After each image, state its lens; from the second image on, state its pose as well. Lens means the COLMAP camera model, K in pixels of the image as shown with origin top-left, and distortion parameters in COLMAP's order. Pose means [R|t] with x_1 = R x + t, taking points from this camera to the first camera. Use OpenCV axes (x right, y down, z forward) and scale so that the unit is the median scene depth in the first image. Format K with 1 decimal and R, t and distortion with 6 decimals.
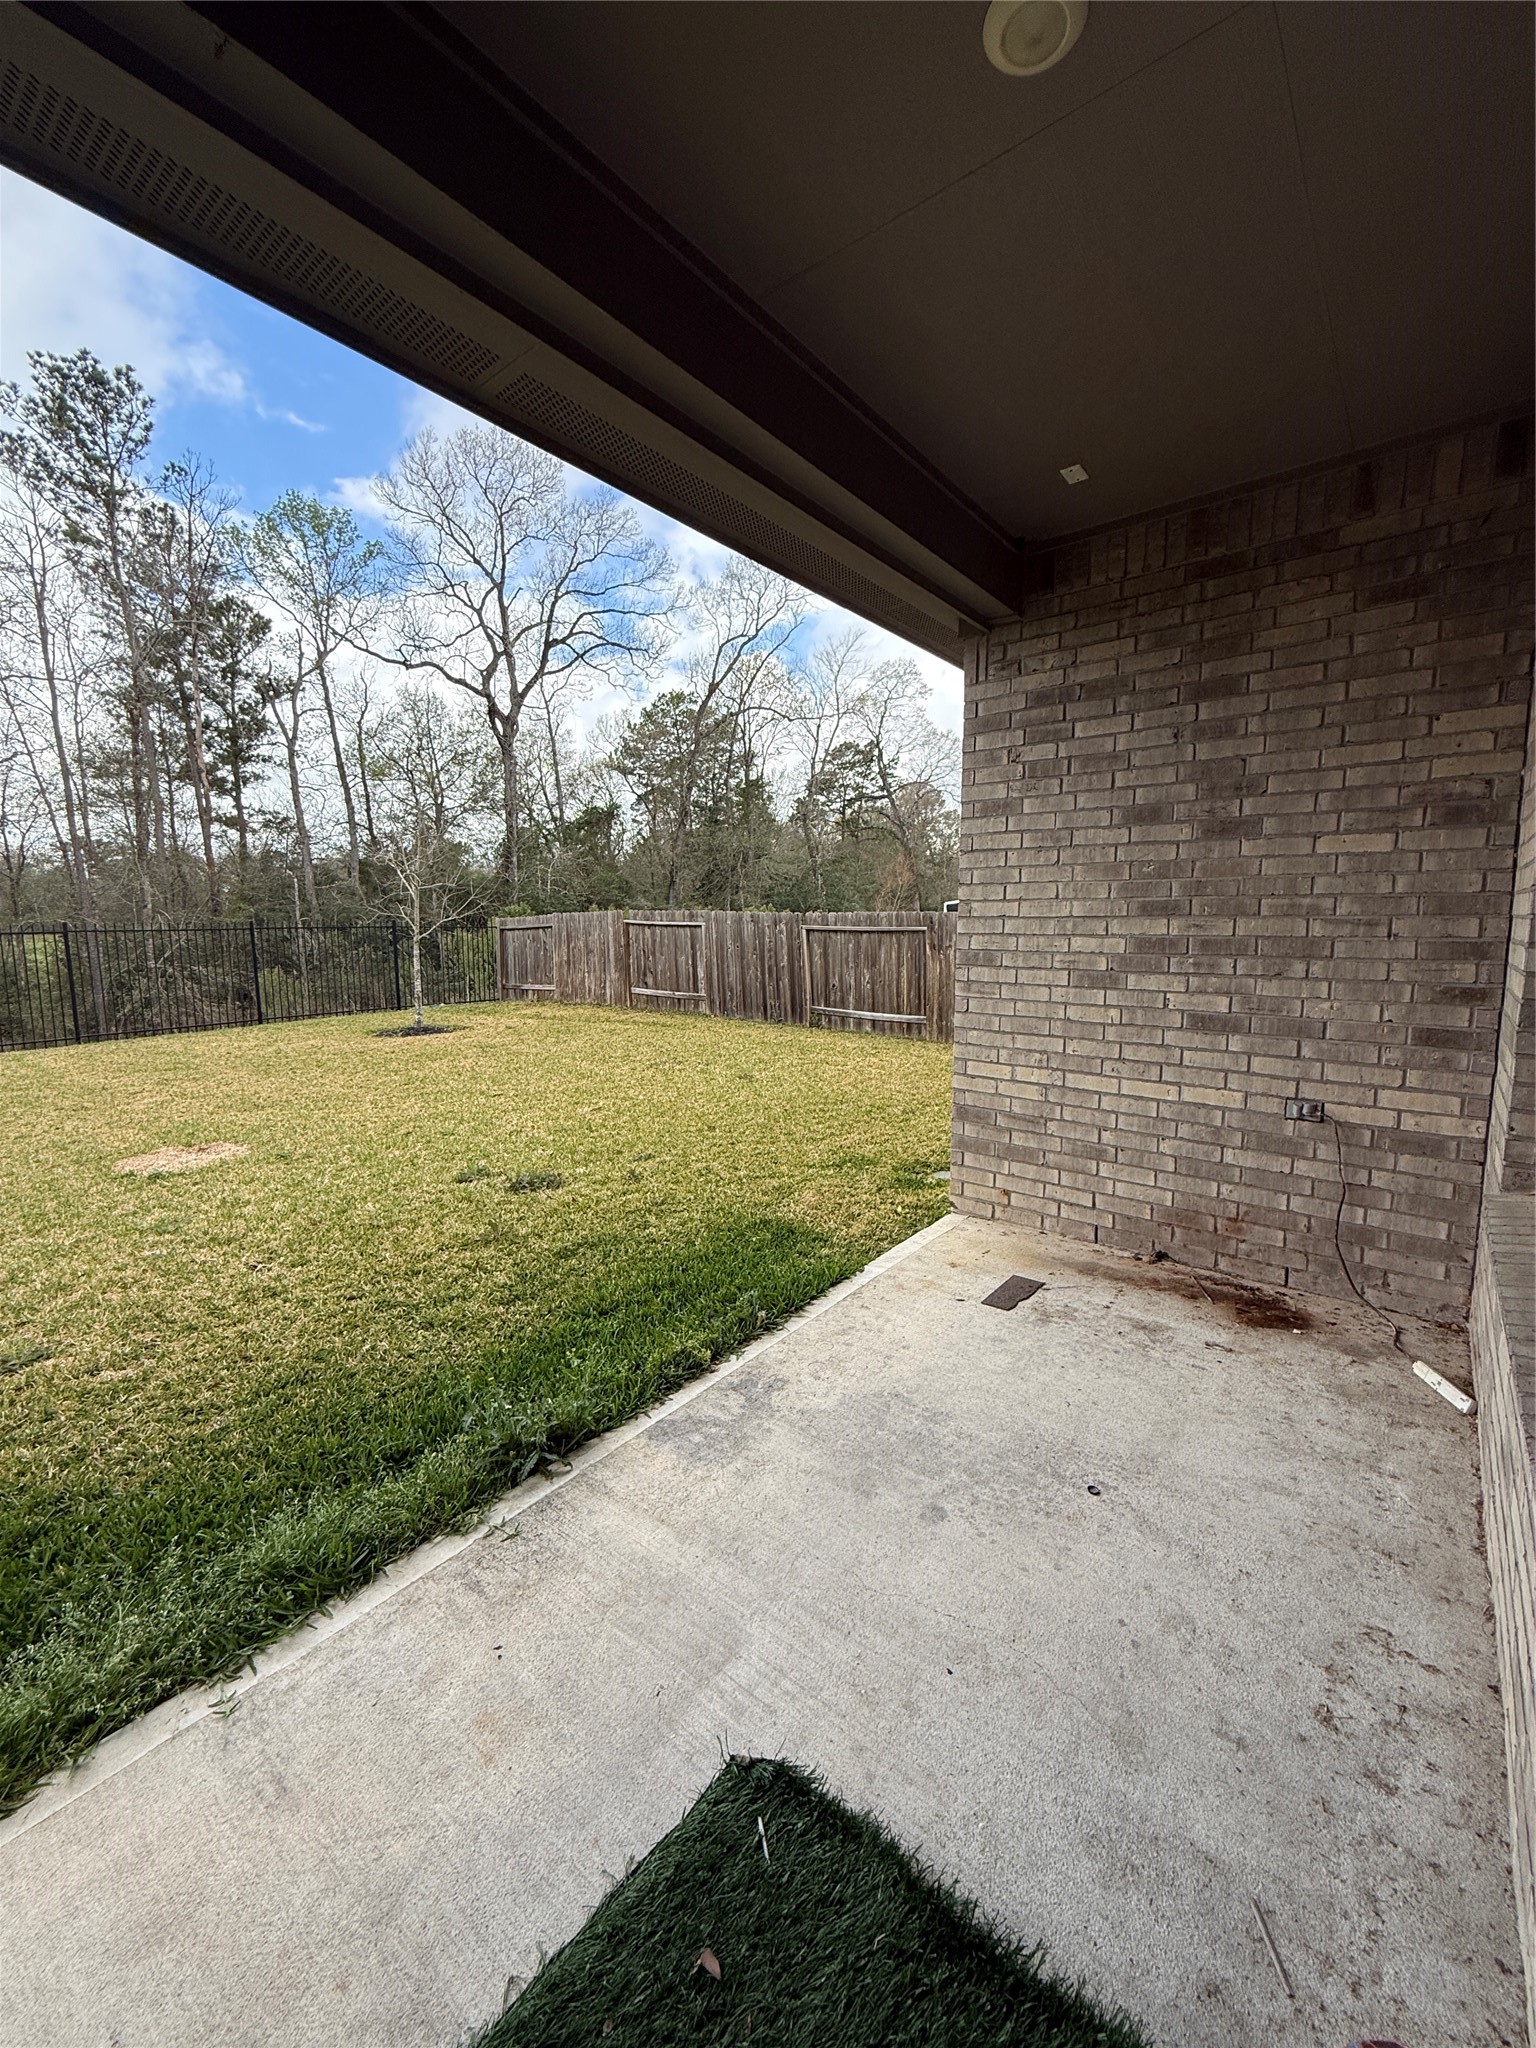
lens RADIAL K [[817.8, 0, 768.0], [0, 817.8, 1024.0], [0, 0, 1]] dist [-0.001017, 0.000079]
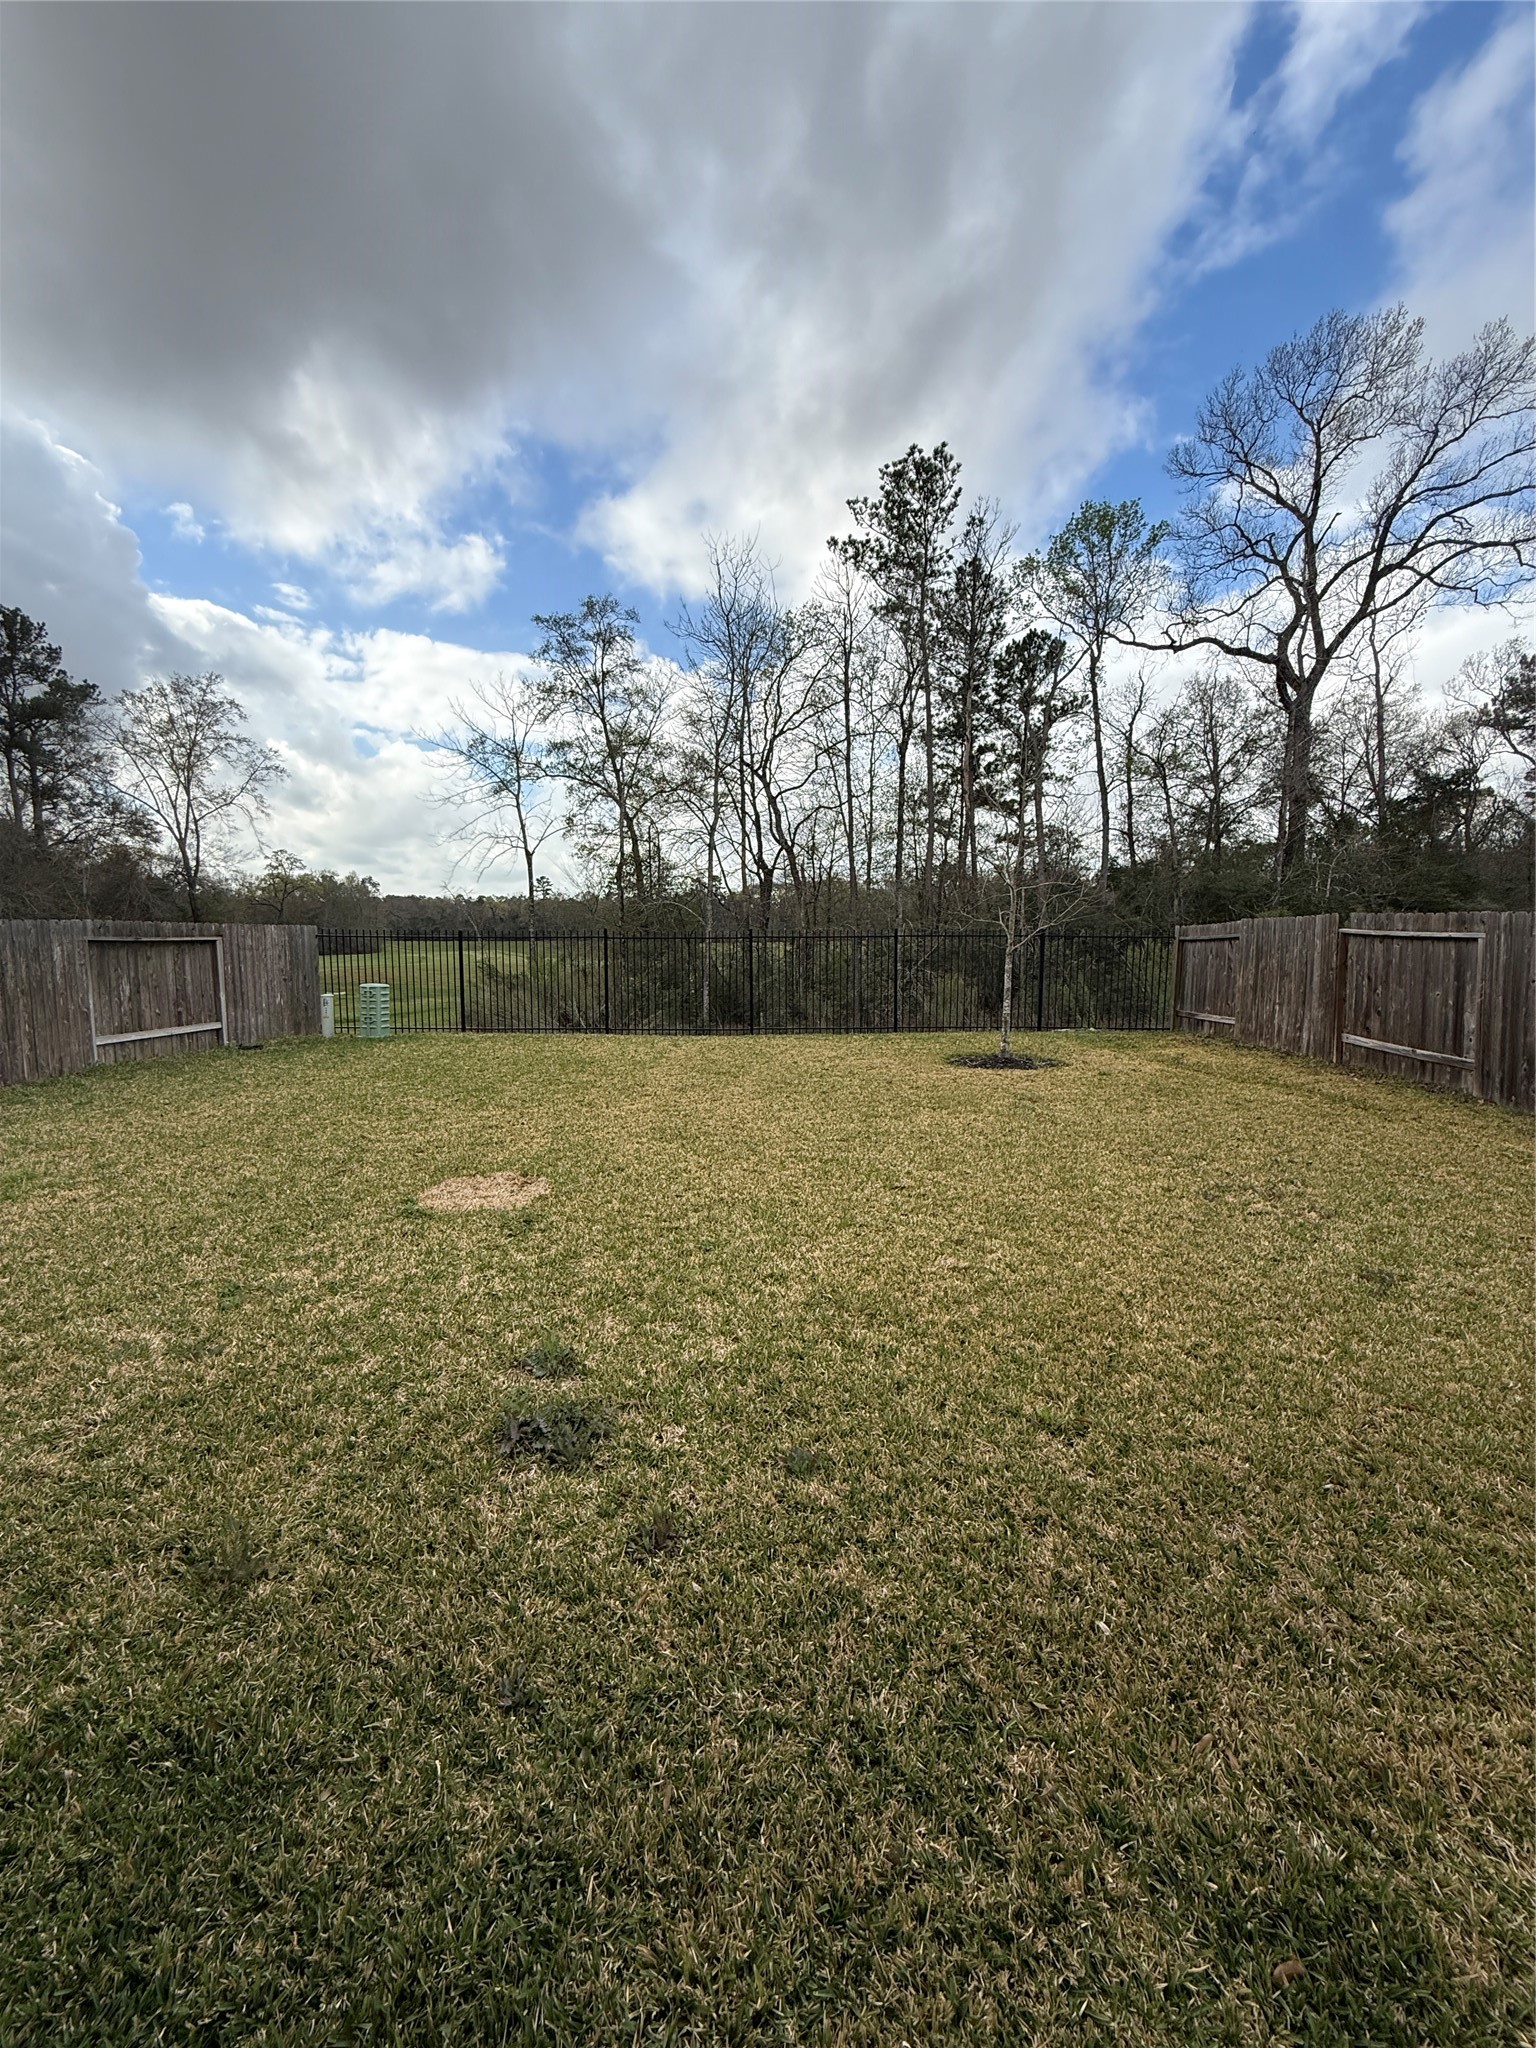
lens RADIAL K [[817.8, 0, 768.0], [0, 817.8, 1024.0], [0, 0, 1]] dist [-0.001017, 0.000079]
pose [[0.617737, 0.092693, -0.780903, 0.023773], [-0.101383, 0.994129, 0.037803, -0.013187], [0.779822, 0.055818, 0.623508, 0.106555]]
